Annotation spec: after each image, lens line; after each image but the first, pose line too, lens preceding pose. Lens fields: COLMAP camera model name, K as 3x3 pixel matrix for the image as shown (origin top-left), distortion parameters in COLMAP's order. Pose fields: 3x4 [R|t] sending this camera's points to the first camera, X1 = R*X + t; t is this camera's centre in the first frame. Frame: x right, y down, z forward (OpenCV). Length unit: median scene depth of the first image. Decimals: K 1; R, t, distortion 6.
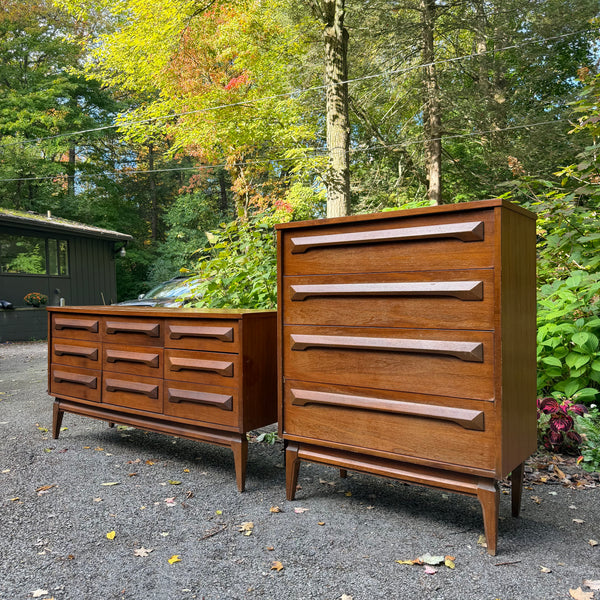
lens RADIAL K [[559.1, 0, 300.0], [0, 559.1, 300.0], [0, 0, 1]] dist [0.141290, -0.272593]
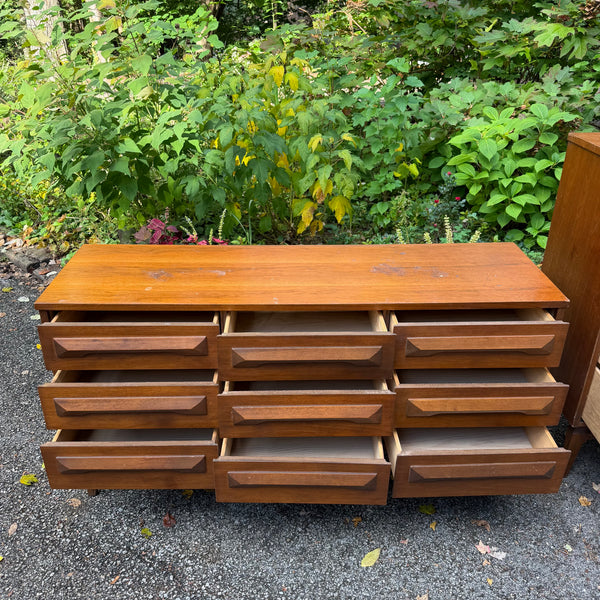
lens RADIAL K [[562.1, 0, 297.5], [0, 562.1, 301.5], [0, 0, 1]] dist [0.051351, -0.099538]
pose [[0.783140, -0.286253, 0.552042, -0.724560], [0.005099, 0.890675, 0.454611, -0.280310], [-0.621824, -0.353209, 0.698983, 0.713775]]
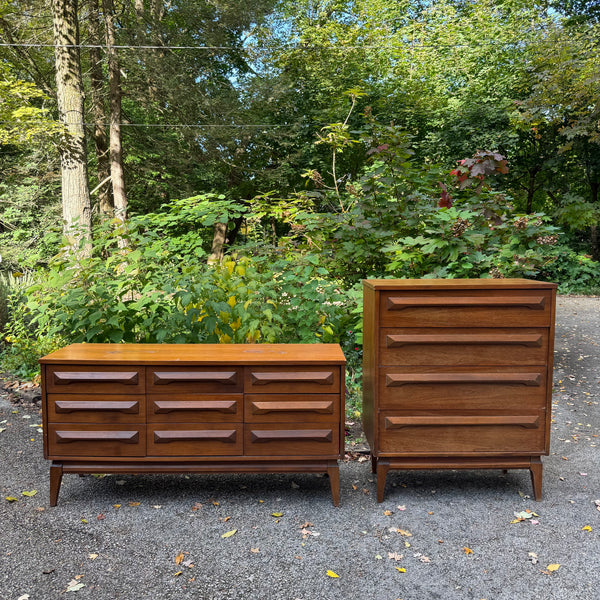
lens RADIAL K [[559.1, 0, 300.0], [0, 559.1, 300.0], [0, 0, 1]] dist [0.141290, -0.272593]
pose [[0.794218, -0.055968, 0.605050, -0.873252], [0.001464, 0.995922, 0.090202, -0.205944], [-0.607632, -0.070754, 0.791061, 0.132073]]
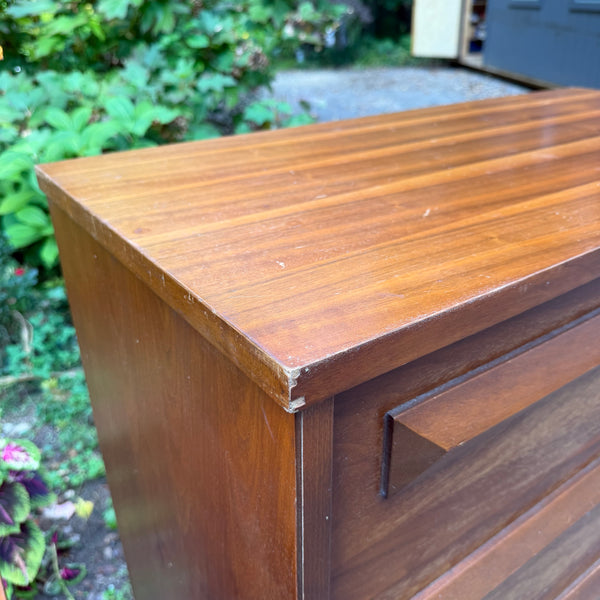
lens RADIAL K [[579.8, 0, 300.0], [0, 579.8, 300.0], [0, 0, 1]] dist [-0.002049, -0.024161]
pose [[0.310886, -0.426495, 0.849383, -0.131546], [0.015752, 0.895856, 0.444065, -0.187399], [-0.950317, -0.124675, 0.285227, 0.930172]]
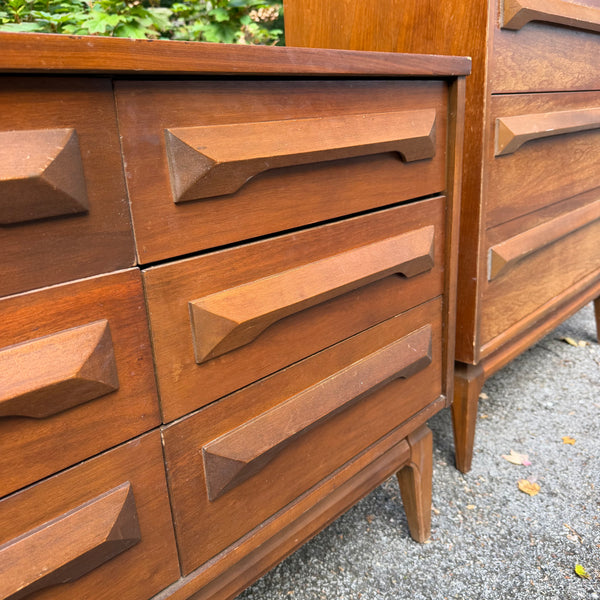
lens RADIAL K [[579.8, 0, 300.0], [0, 579.8, 300.0], [0, 0, 1]] dist [-0.002049, -0.024161]
pose [[0.125146, -0.303168, 0.944684, -0.453339], [0.063066, 0.952675, 0.297378, 0.050127], [-0.990132, 0.022362, 0.138343, 1.034452]]
